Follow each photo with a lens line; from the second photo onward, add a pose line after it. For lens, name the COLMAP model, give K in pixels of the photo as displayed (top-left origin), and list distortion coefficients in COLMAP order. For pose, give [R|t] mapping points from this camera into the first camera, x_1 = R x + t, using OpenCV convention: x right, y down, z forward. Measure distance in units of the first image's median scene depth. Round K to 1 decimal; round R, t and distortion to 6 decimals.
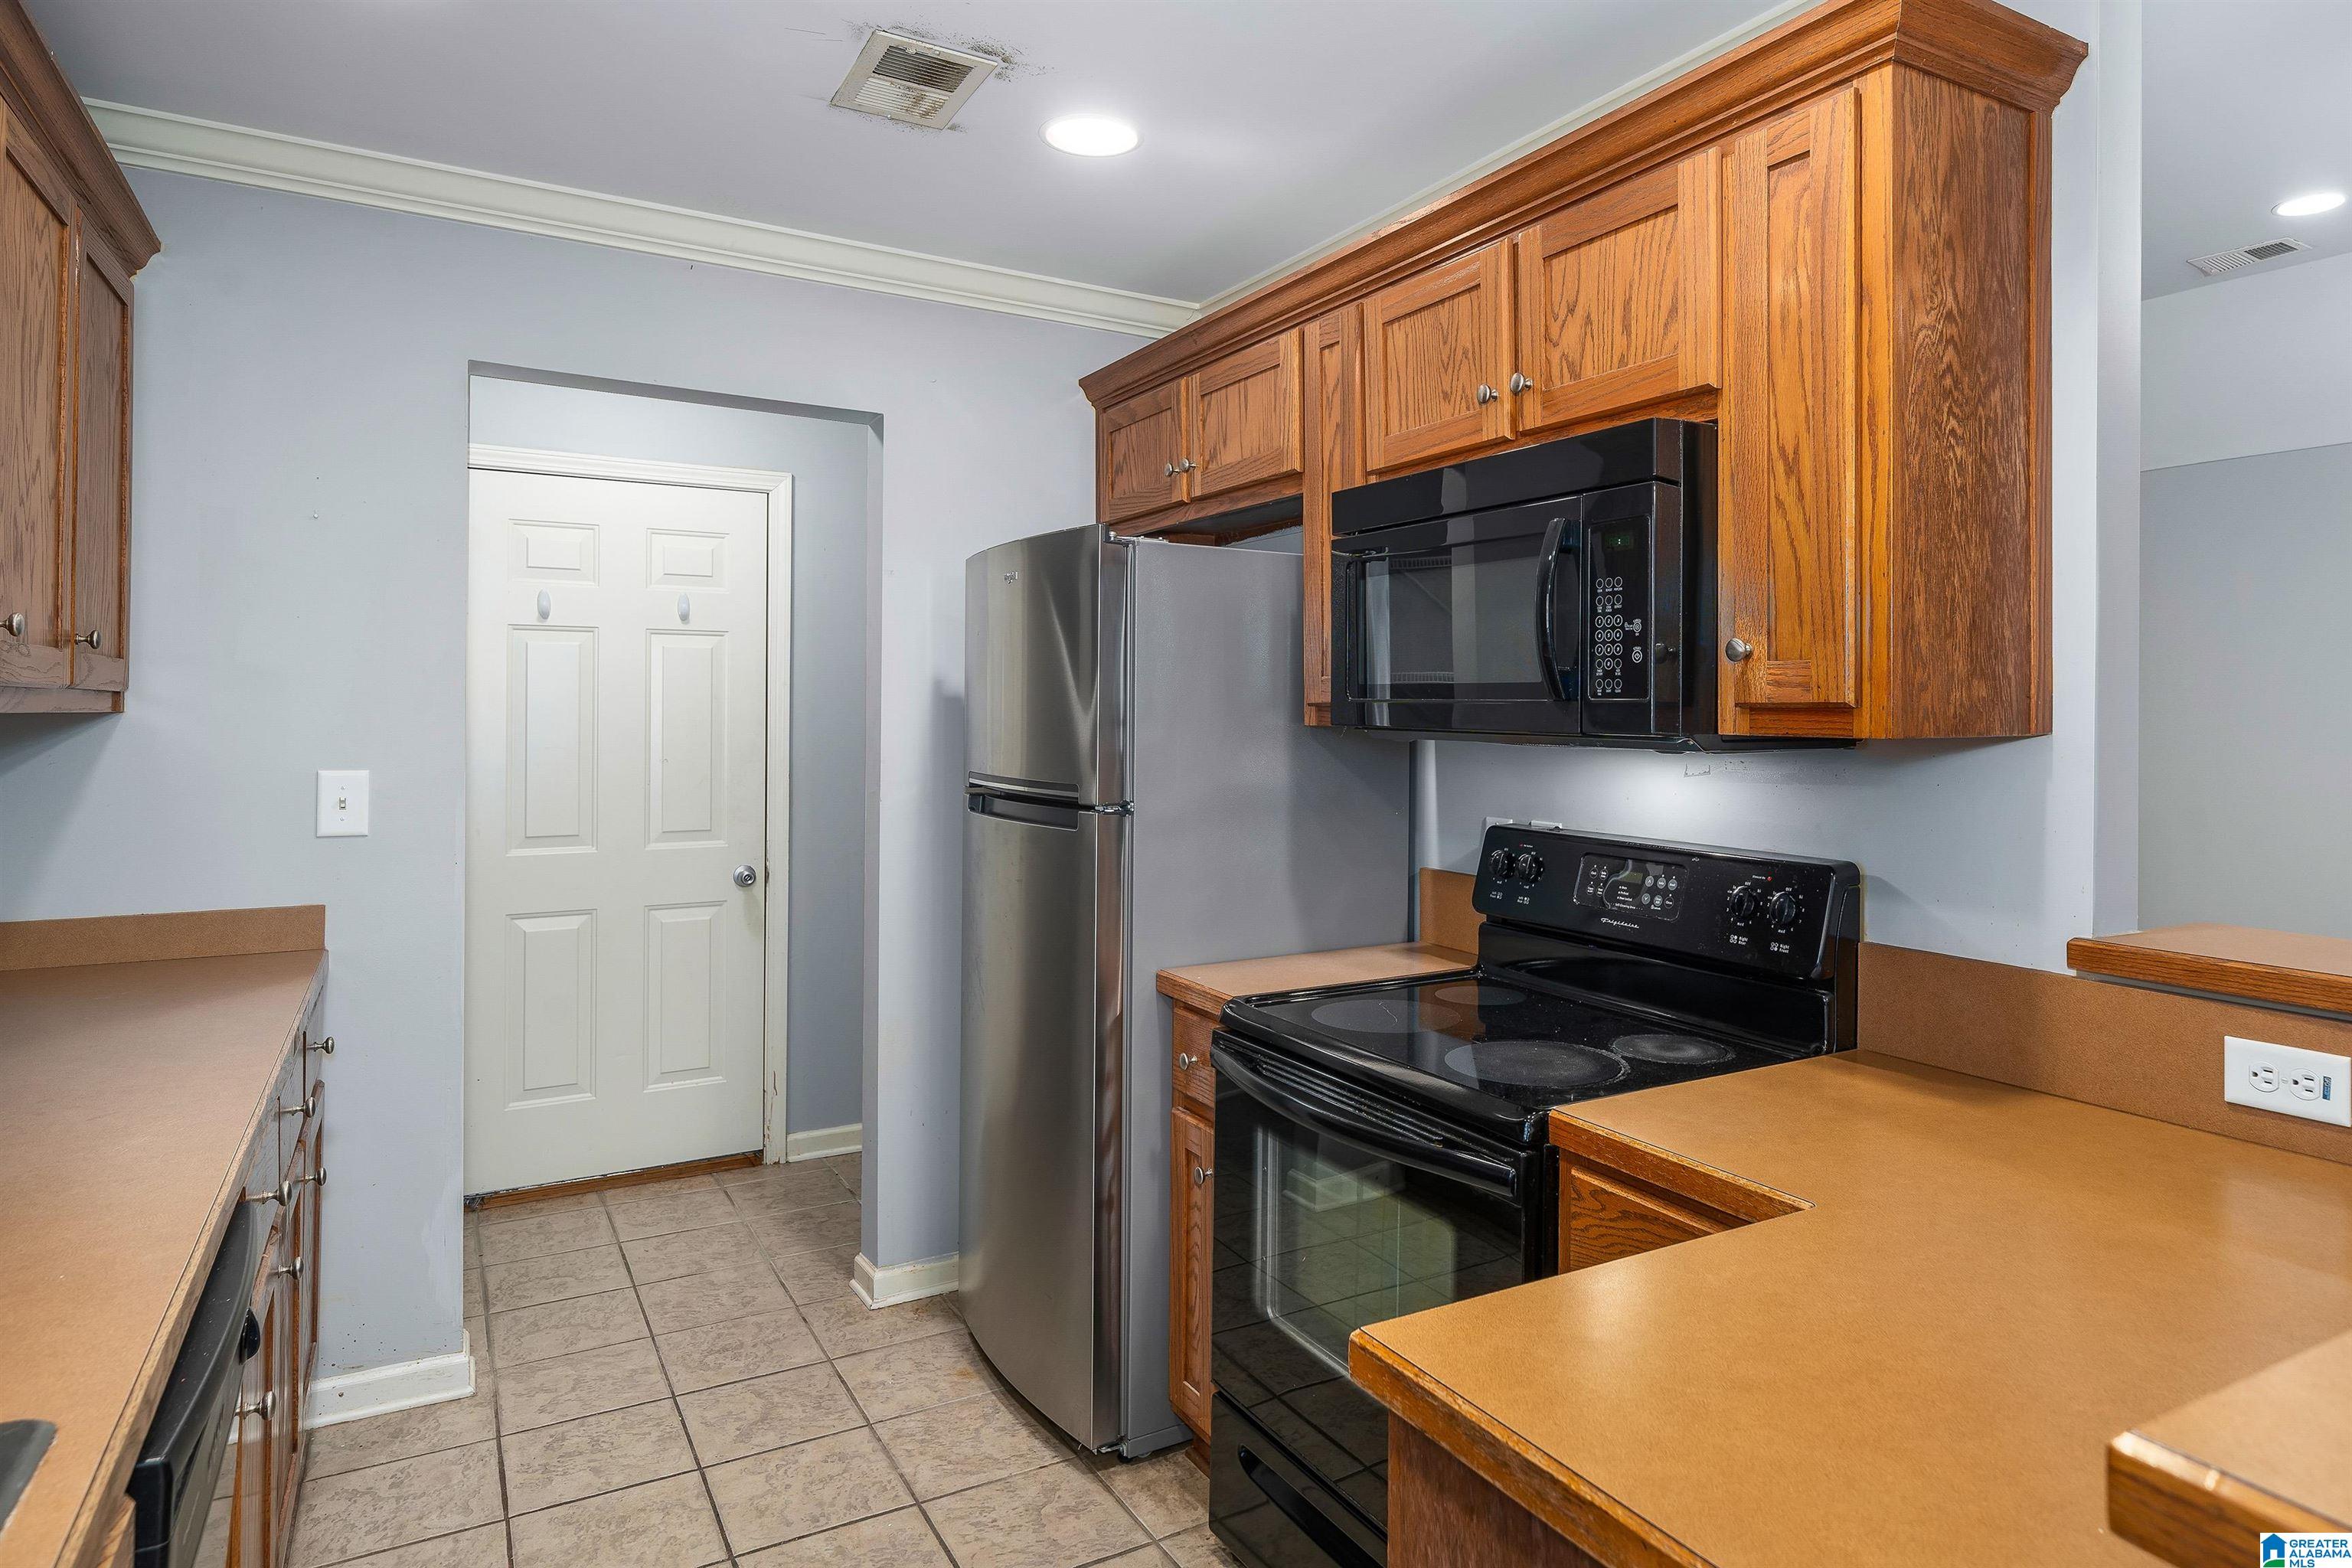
lens RADIAL K [[1355.0, 0, 1240.7], [0, 1355.0, 717.2], [0, 0, 1]] dist [-0.001555, 0.000909]
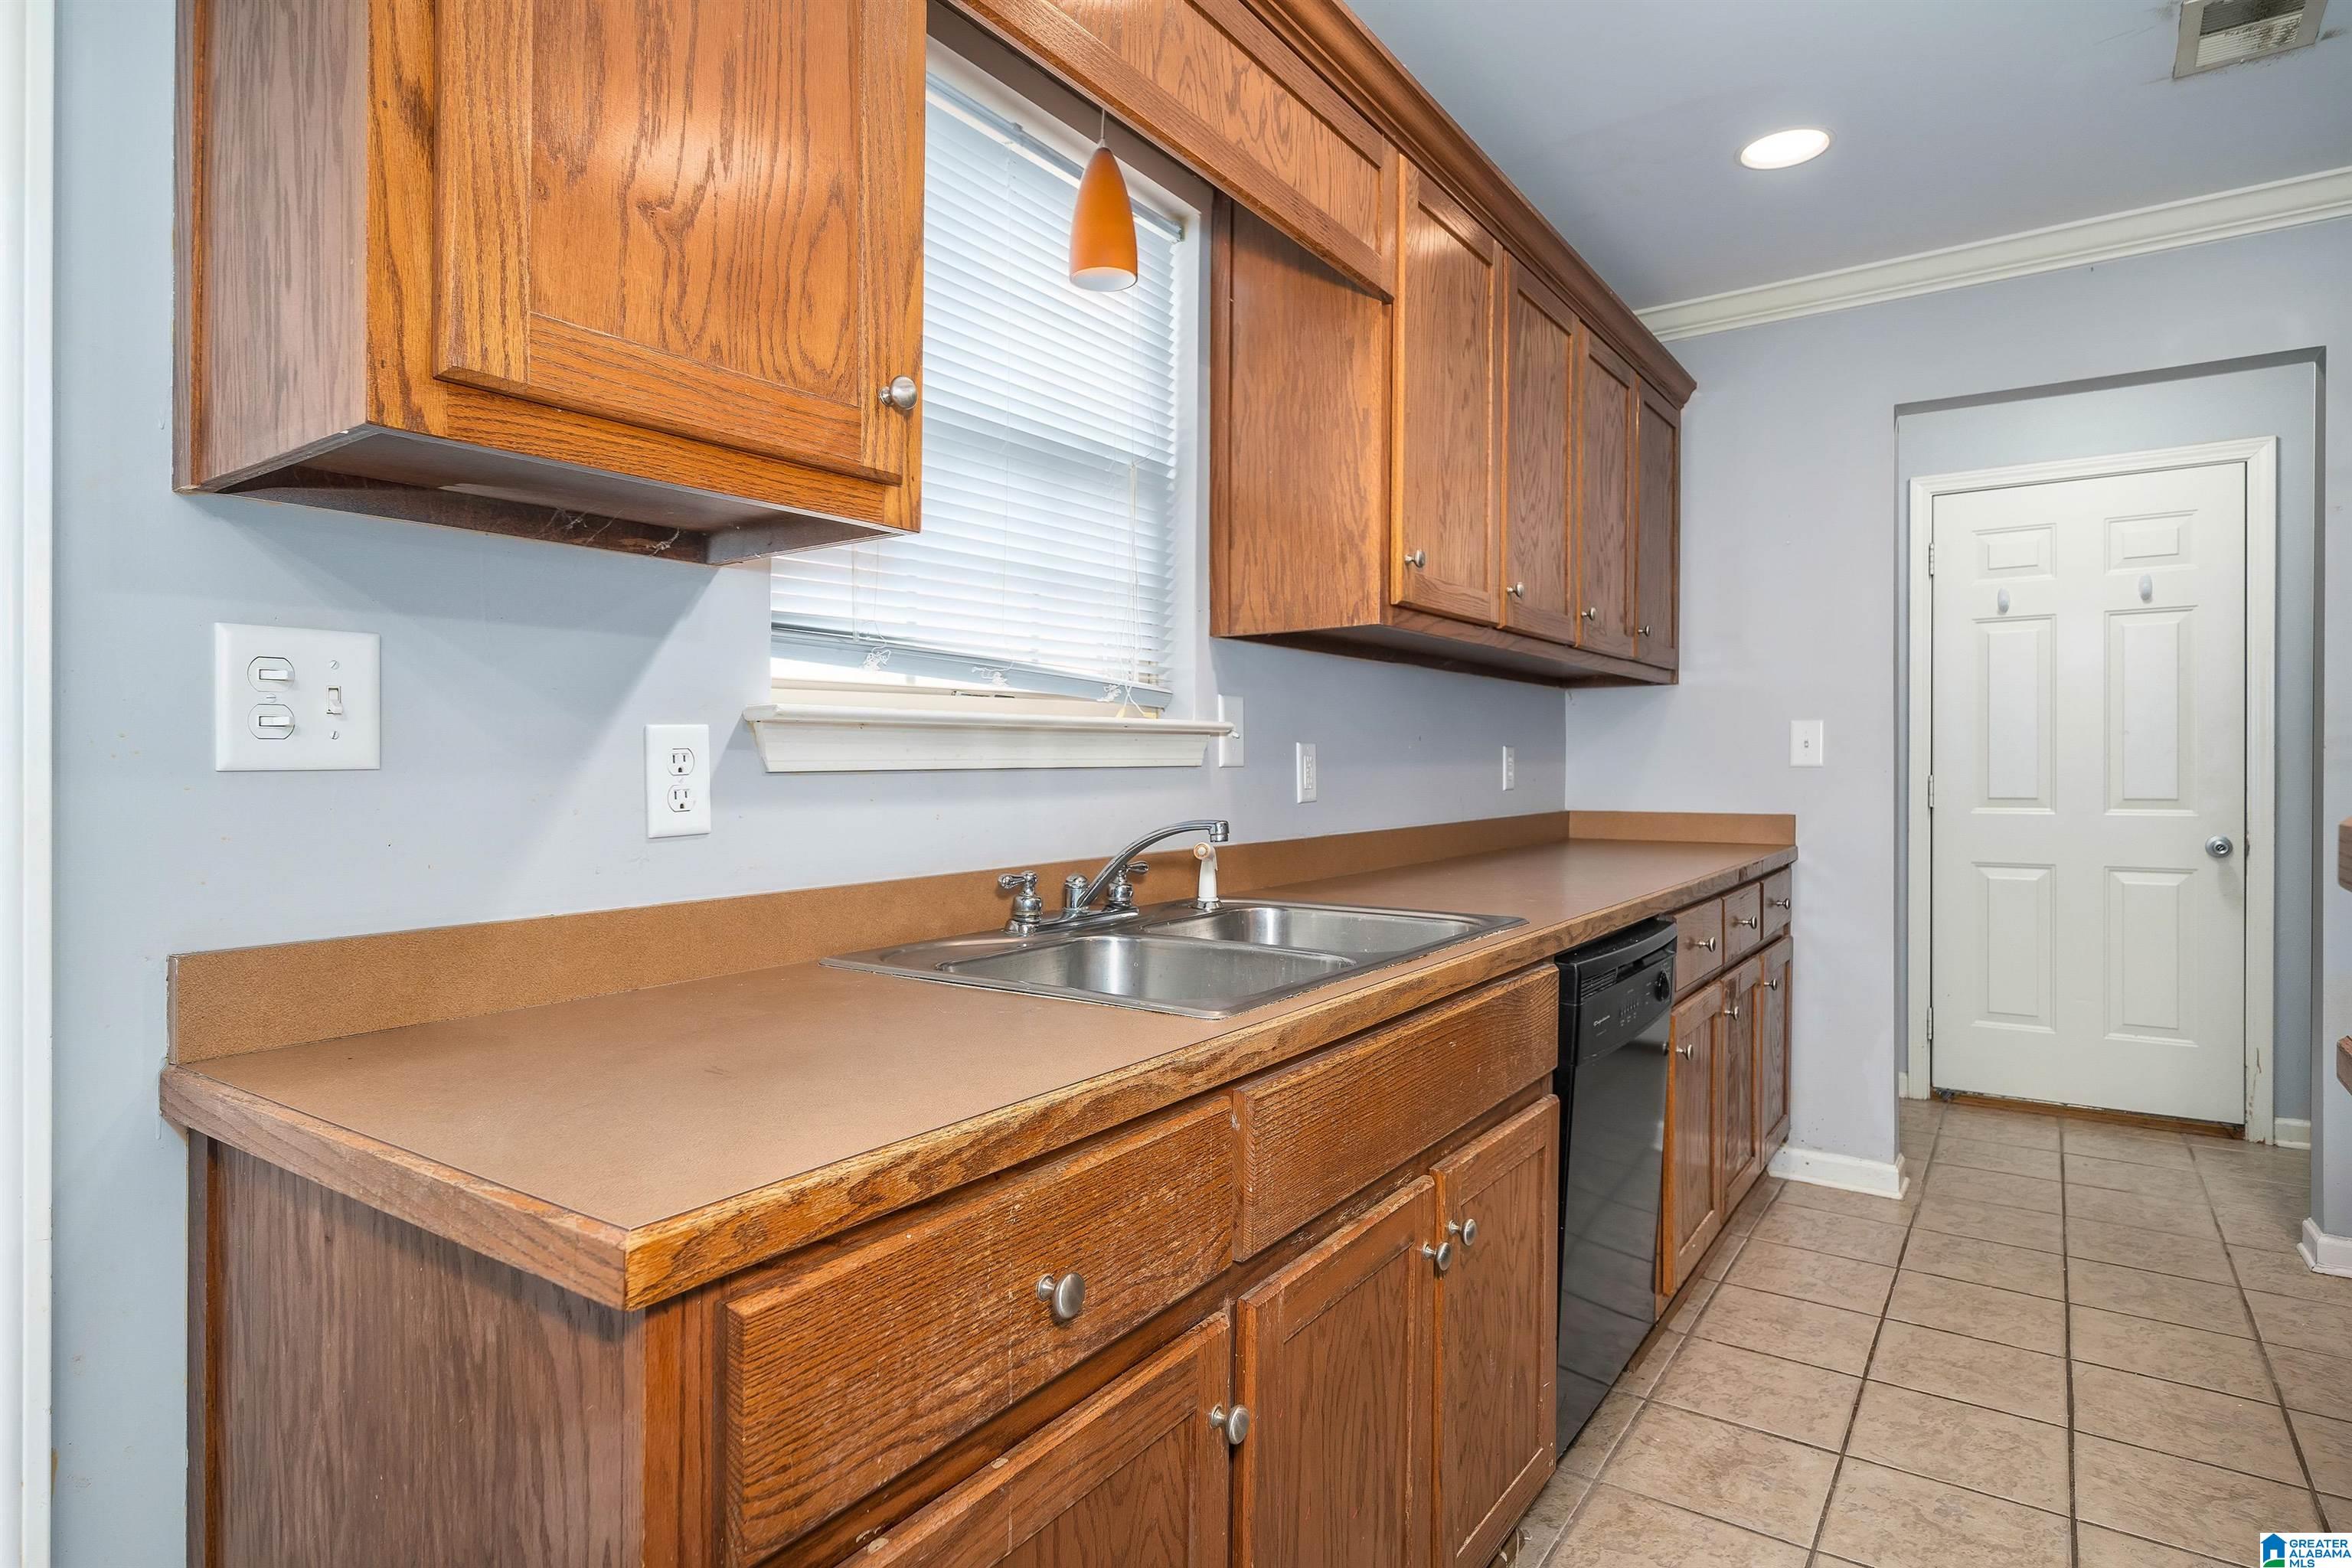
lens RADIAL K [[1259.8, 0, 1181.3], [0, 1259.8, 760.9], [0, 0, 1]] dist [0.007083, 0.001336]
pose [[0.408632, -0.010827, -0.912635, 0.246640], [0.002222, 0.999938, -0.010867, 0.086787], [0.912696, 0.002413, 0.408631, -0.118544]]
